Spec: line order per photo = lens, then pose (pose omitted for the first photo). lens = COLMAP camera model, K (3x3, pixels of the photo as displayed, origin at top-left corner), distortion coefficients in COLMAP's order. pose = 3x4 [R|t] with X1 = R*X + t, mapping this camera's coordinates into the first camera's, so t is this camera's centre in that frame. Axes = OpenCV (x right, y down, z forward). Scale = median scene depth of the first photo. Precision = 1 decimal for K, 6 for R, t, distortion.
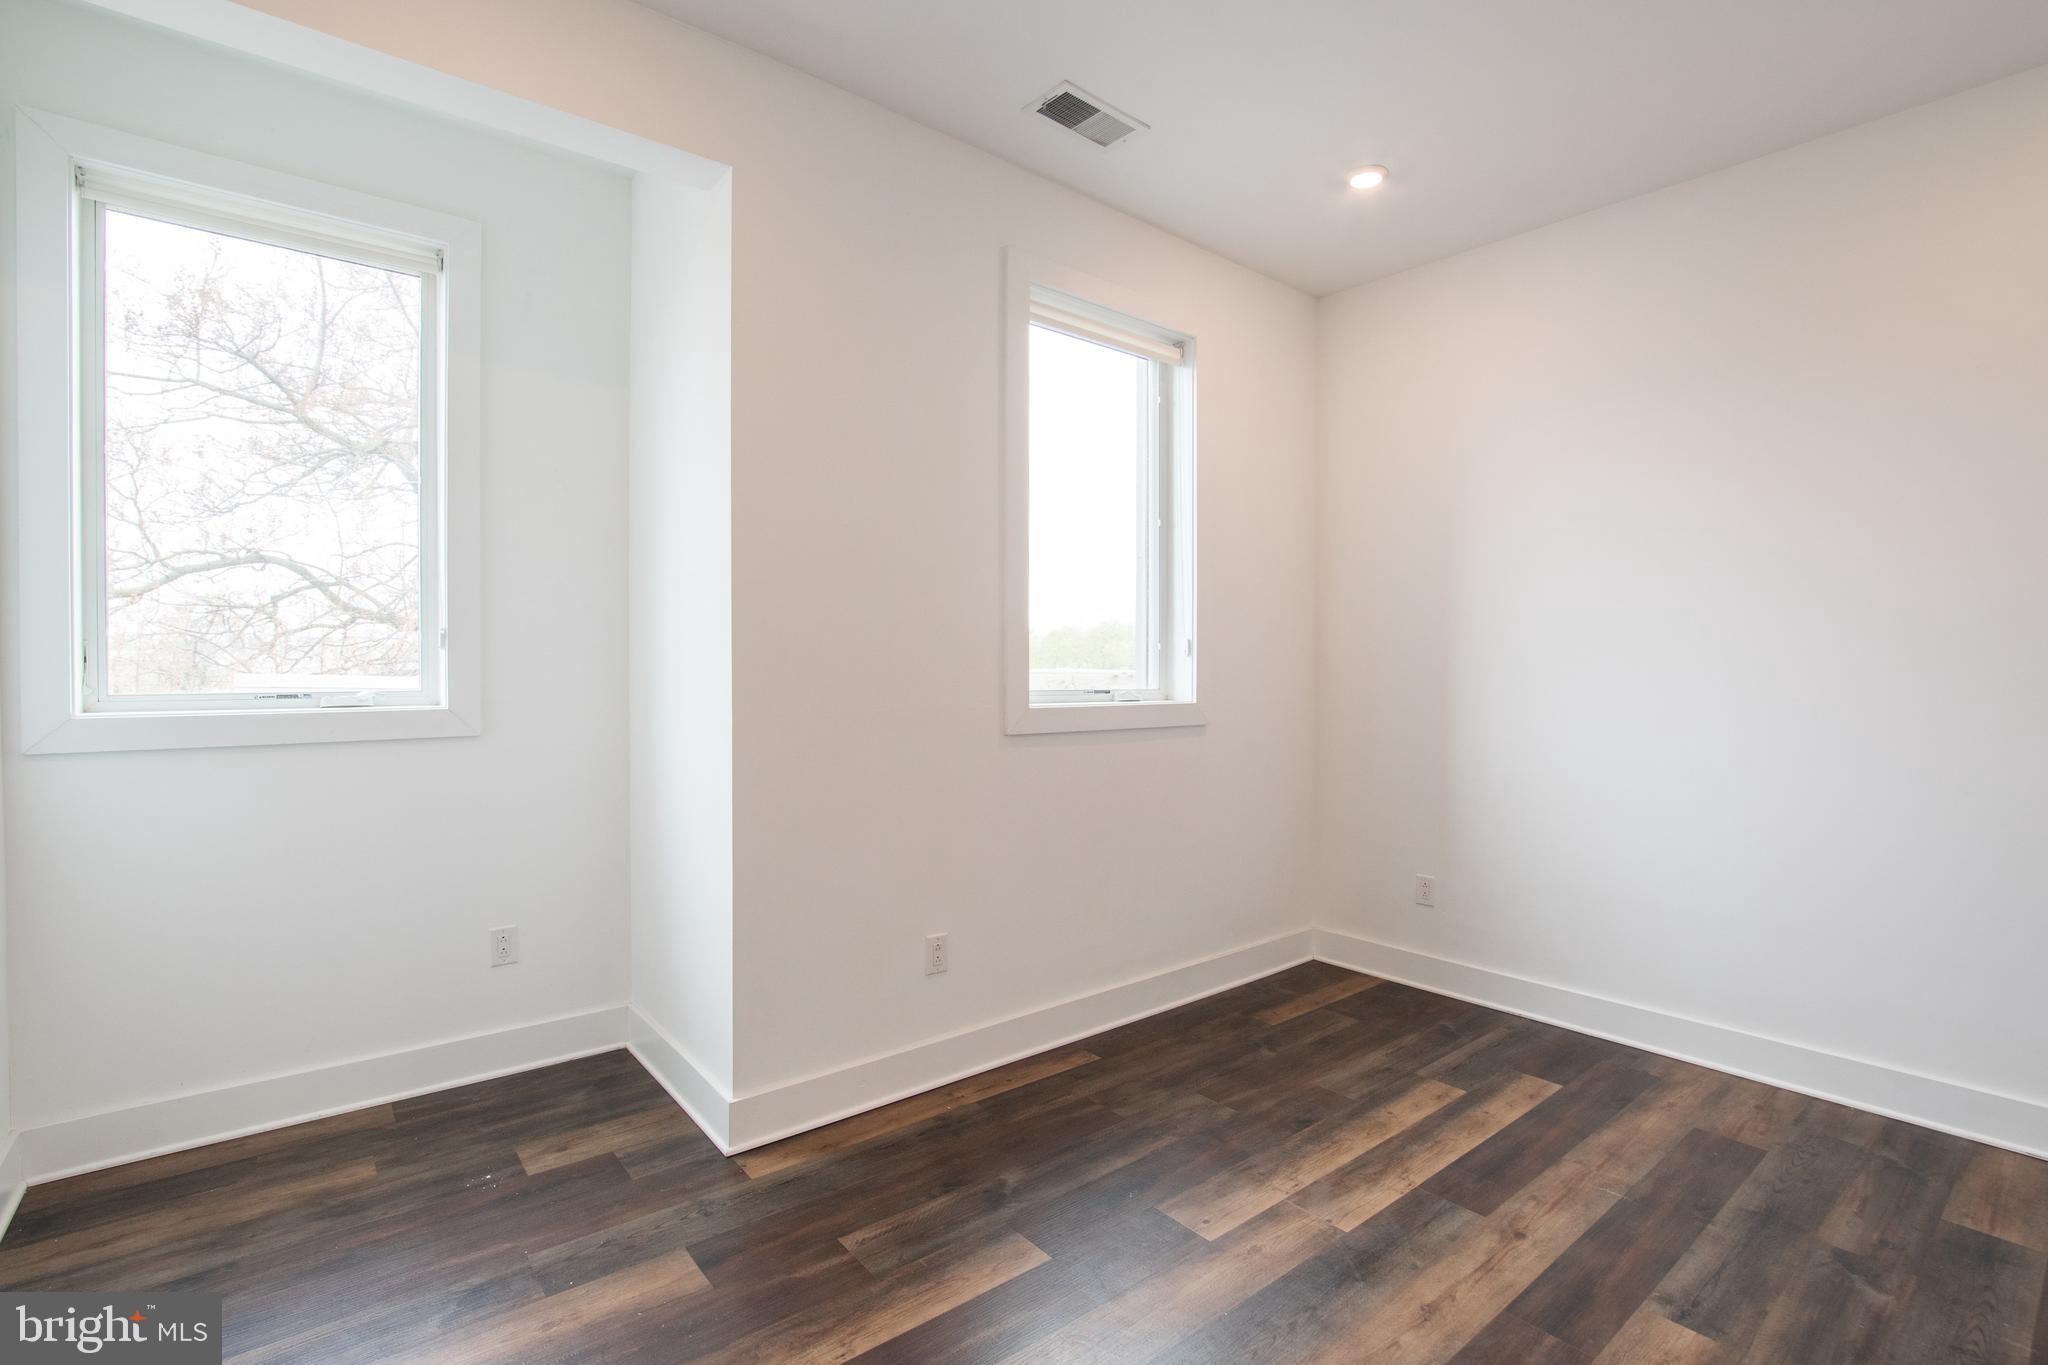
lens RADIAL K [[938.7, 0, 1037.2], [0, 938.7, 682.4], [0, 0, 1]] dist [-0.037467, 0.008513]
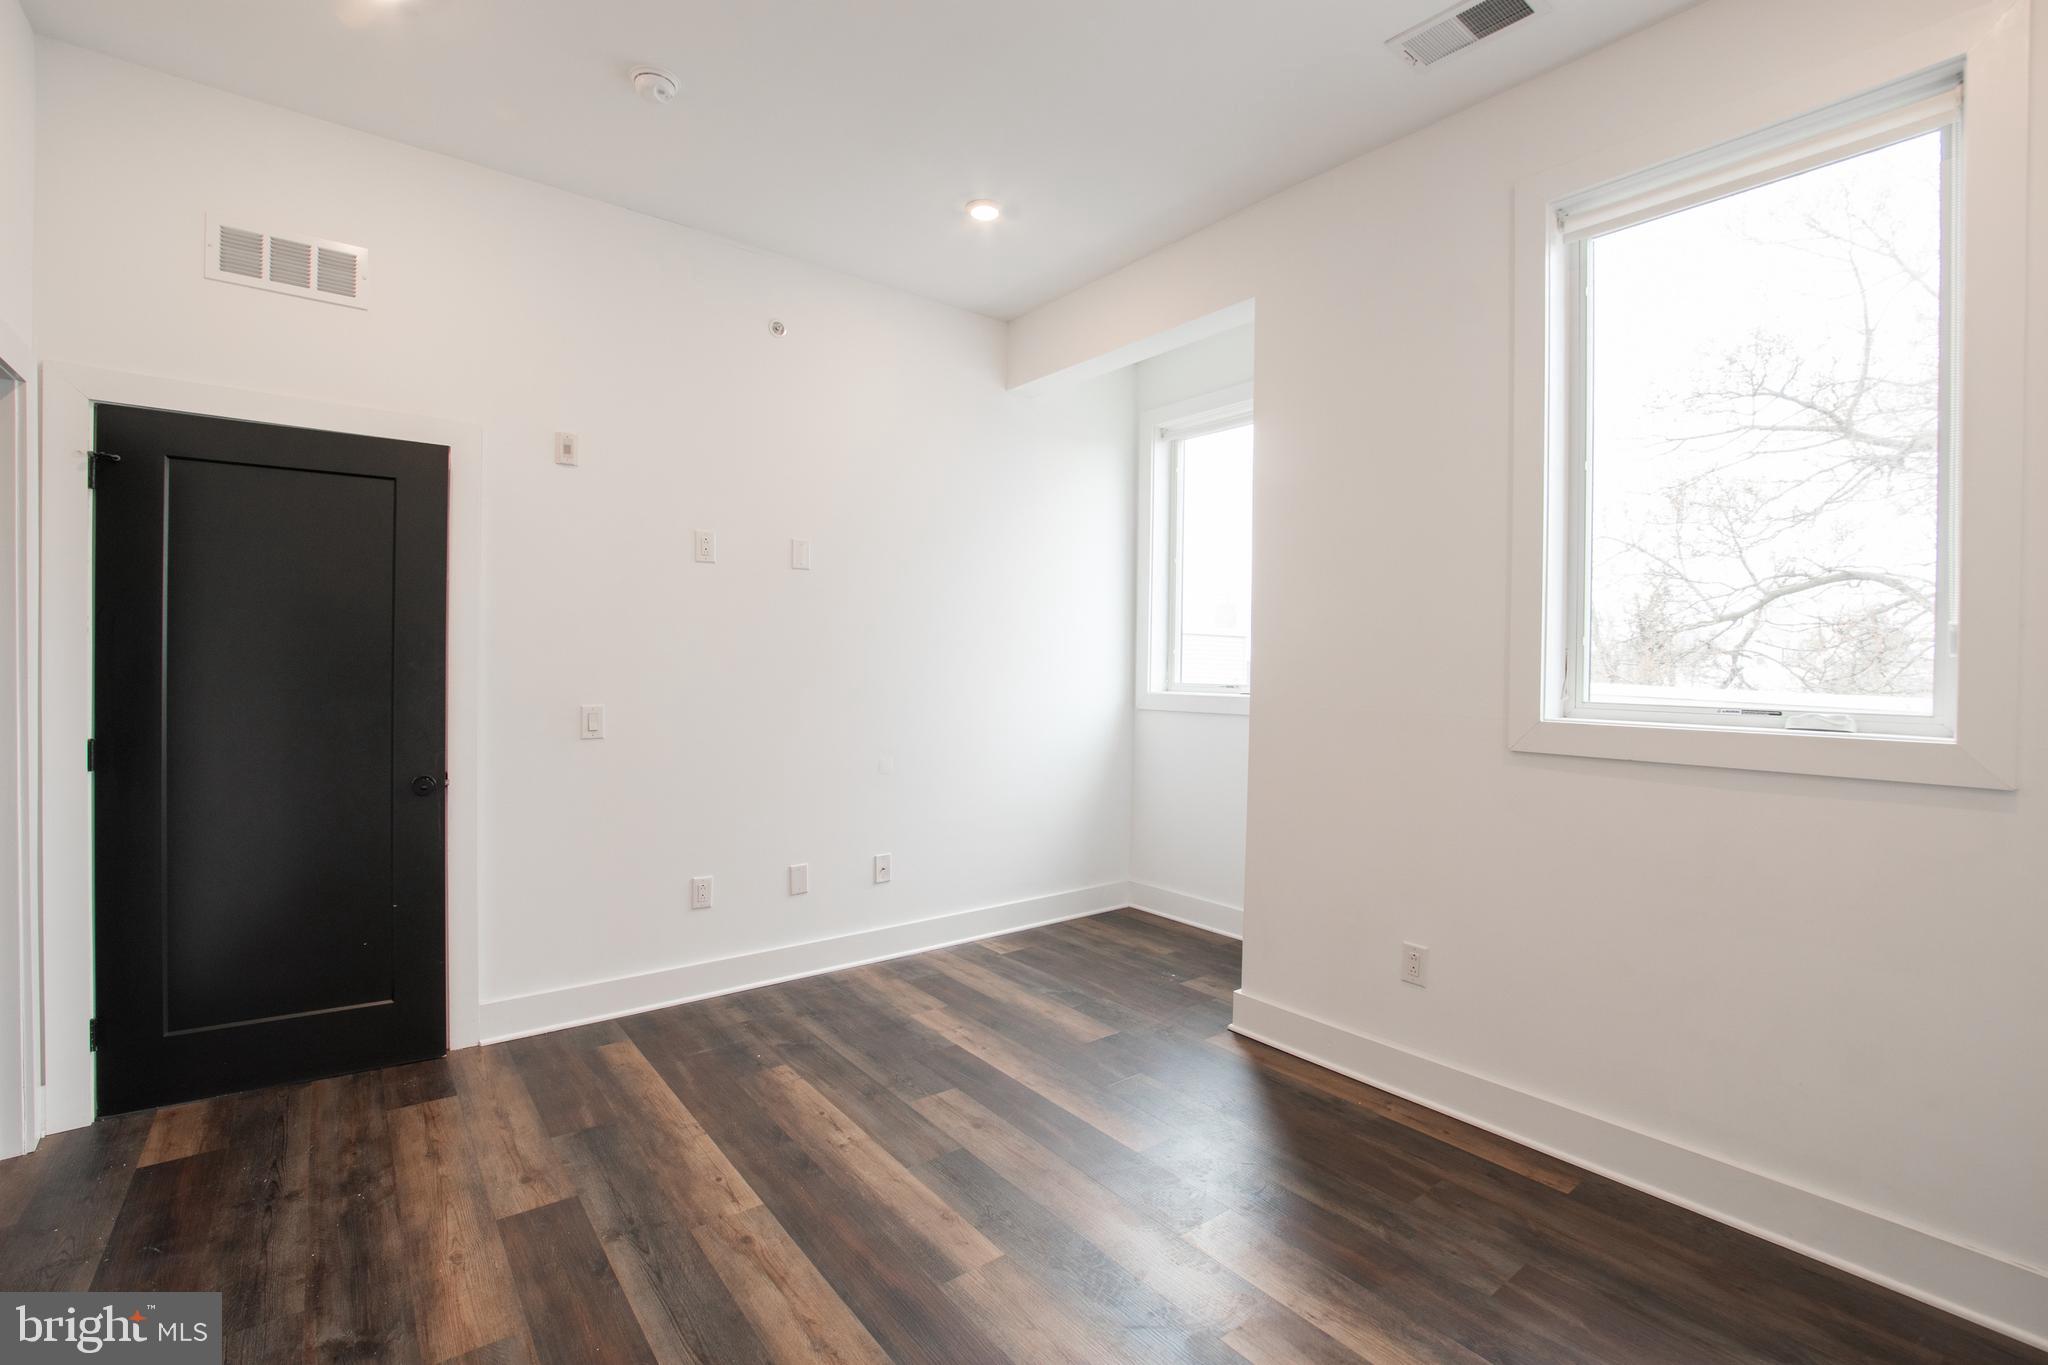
lens RADIAL K [[921.7, 0, 1031.5], [0, 921.7, 675.8], [0, 0, 1]] dist [-0.028502, 0.006442]
pose [[-0.018943, 0.004415, -0.999811, 0.924209], [-0.032906, 0.999446, 0.005036, -0.003114], [0.999279, 0.032996, -0.018787, 0.656836]]
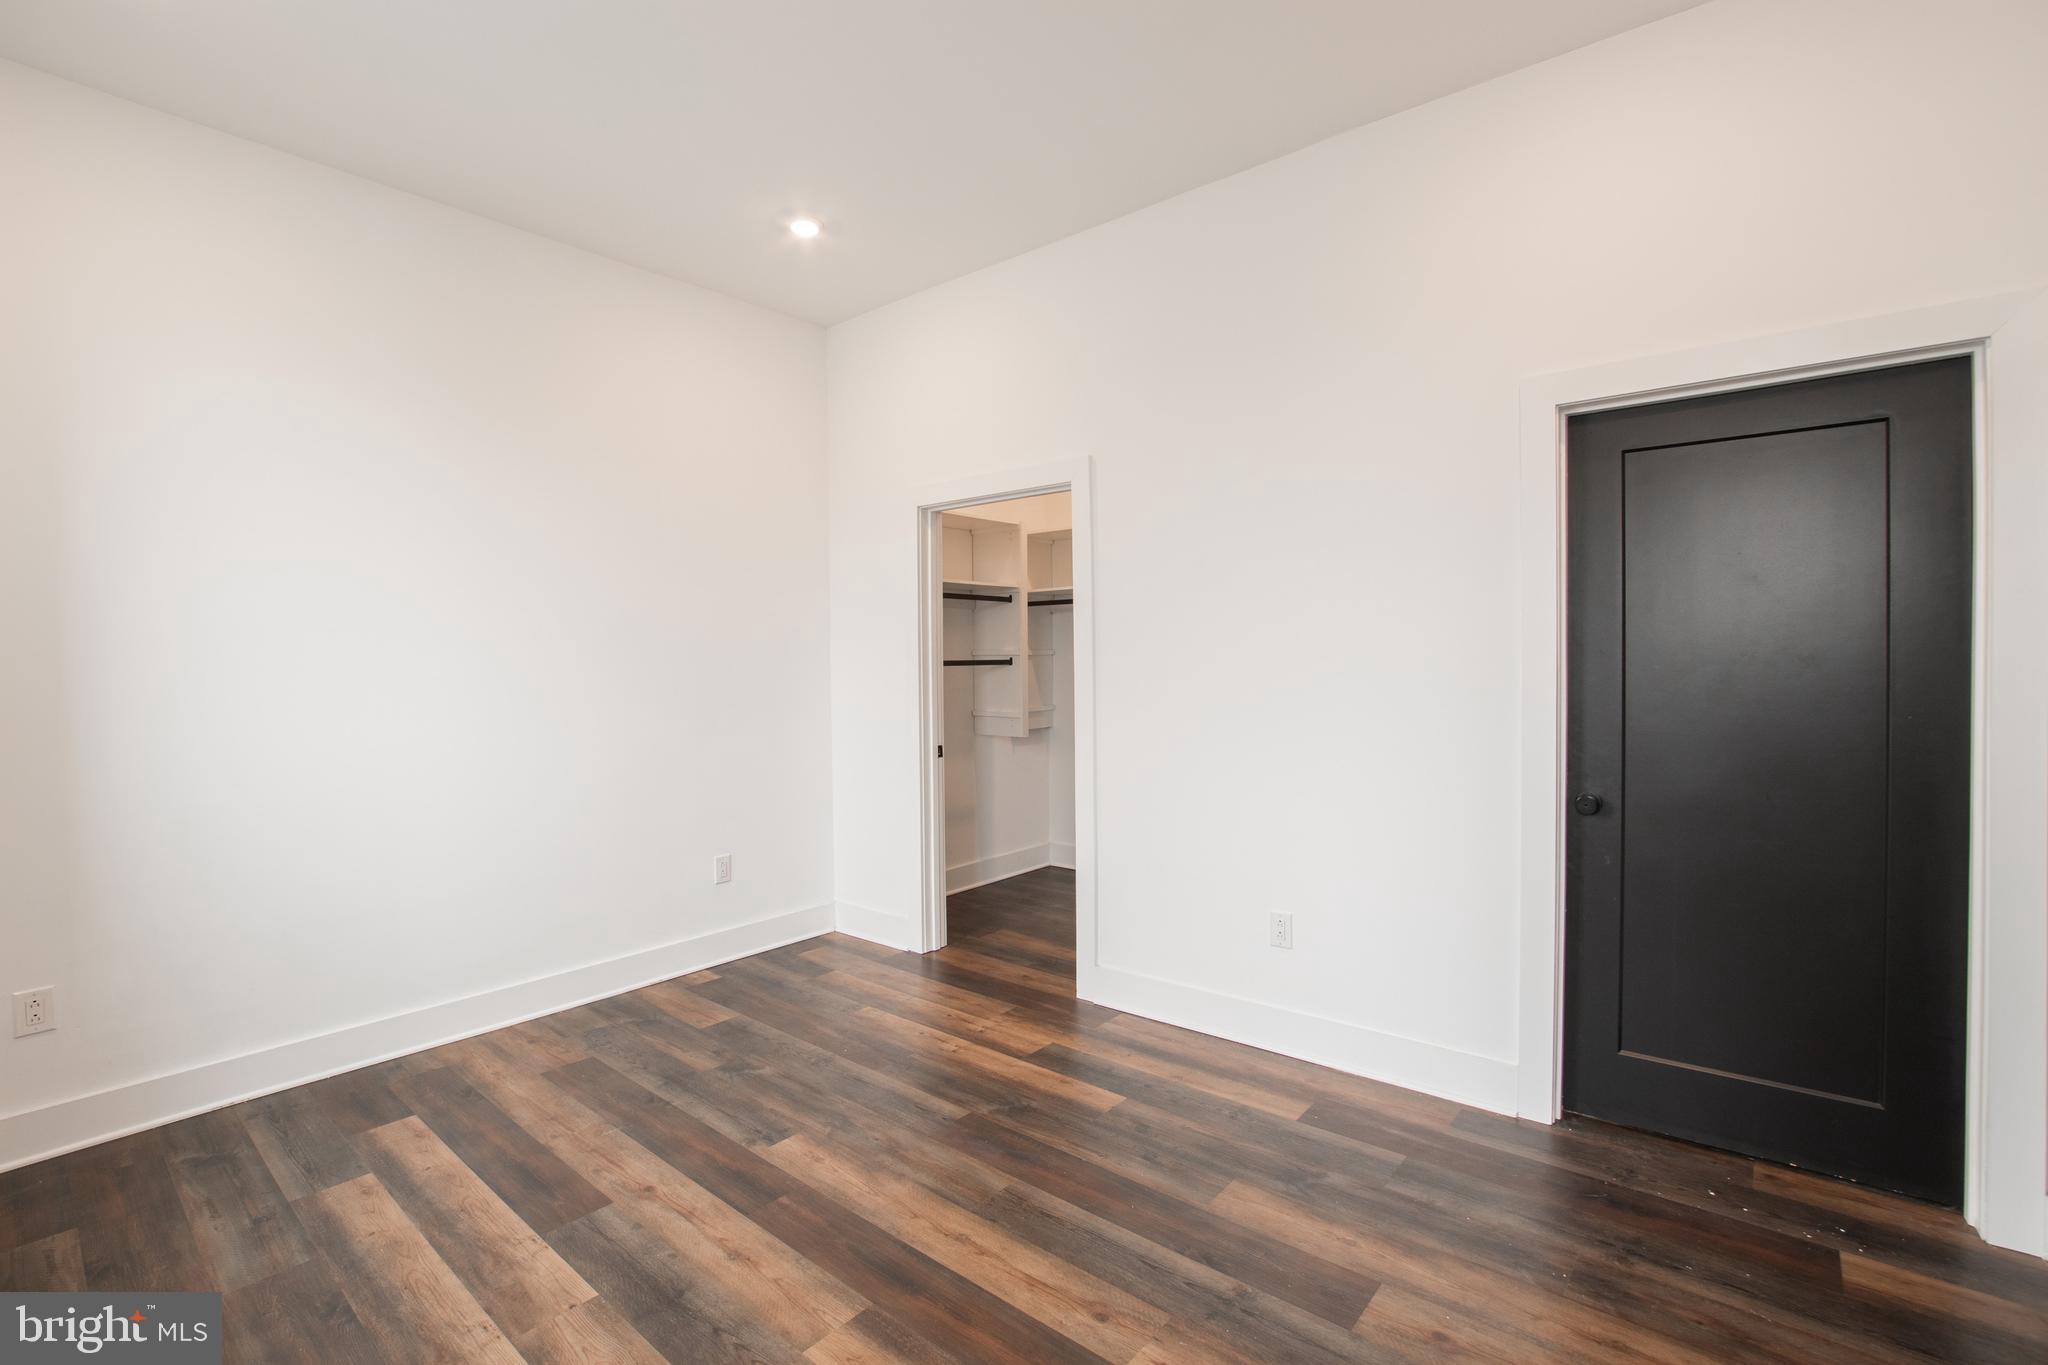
lens RADIAL K [[921.7, 0, 1031.5], [0, 921.7, 675.8], [0, 0, 1]] dist [-0.028502, 0.006442]
pose [[-0.179073, -0.019192, 0.983649, -0.475739], [0.032549, 0.999147, 0.025420, -0.013292], [-0.983297, 0.036568, -0.178296, 0.573435]]
